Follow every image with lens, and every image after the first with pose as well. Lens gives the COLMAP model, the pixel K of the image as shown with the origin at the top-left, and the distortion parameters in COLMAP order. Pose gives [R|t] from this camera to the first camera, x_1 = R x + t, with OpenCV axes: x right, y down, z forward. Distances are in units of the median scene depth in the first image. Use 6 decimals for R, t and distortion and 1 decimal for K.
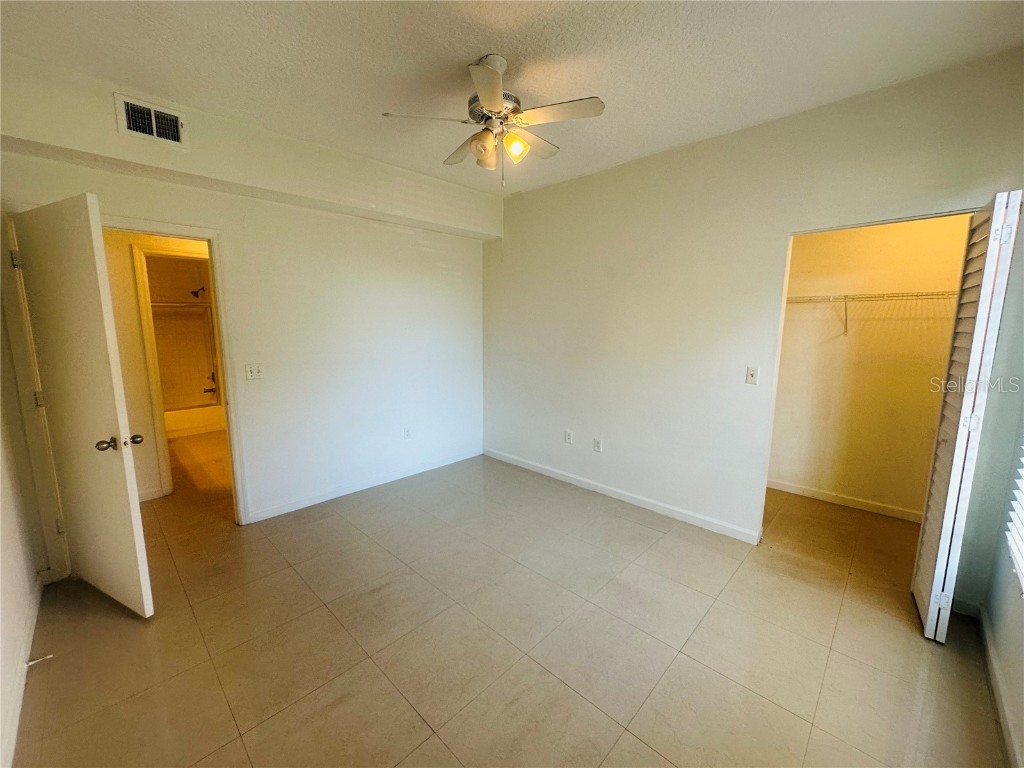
lens RADIAL K [[408.6, 0, 512.0], [0, 408.6, 384.0], [0, 0, 1]] dist [0.001075, 0.000184]
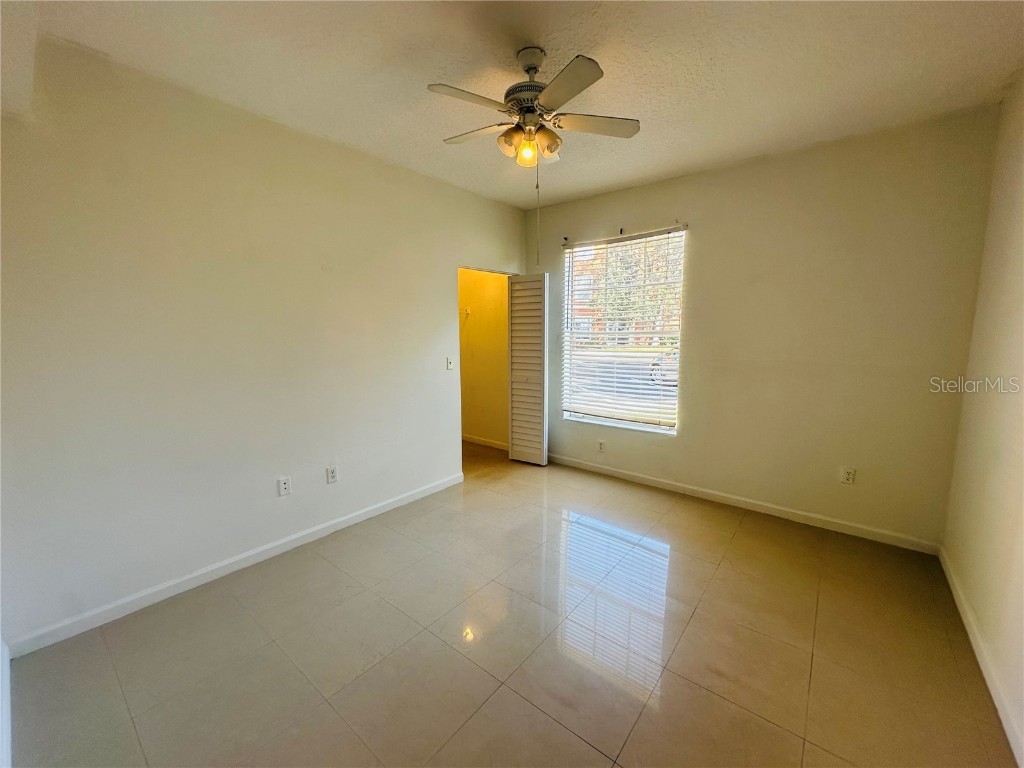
lens RADIAL K [[408.6, 0, 512.0], [0, 408.6, 384.0], [0, 0, 1]] dist [0.001075, 0.000184]
pose [[-0.077537, -0.123009, 0.989372, -0.677813], [0.170344, 0.976133, 0.134713, -0.084282], [-0.982329, 0.178979, -0.054732, 0.742250]]
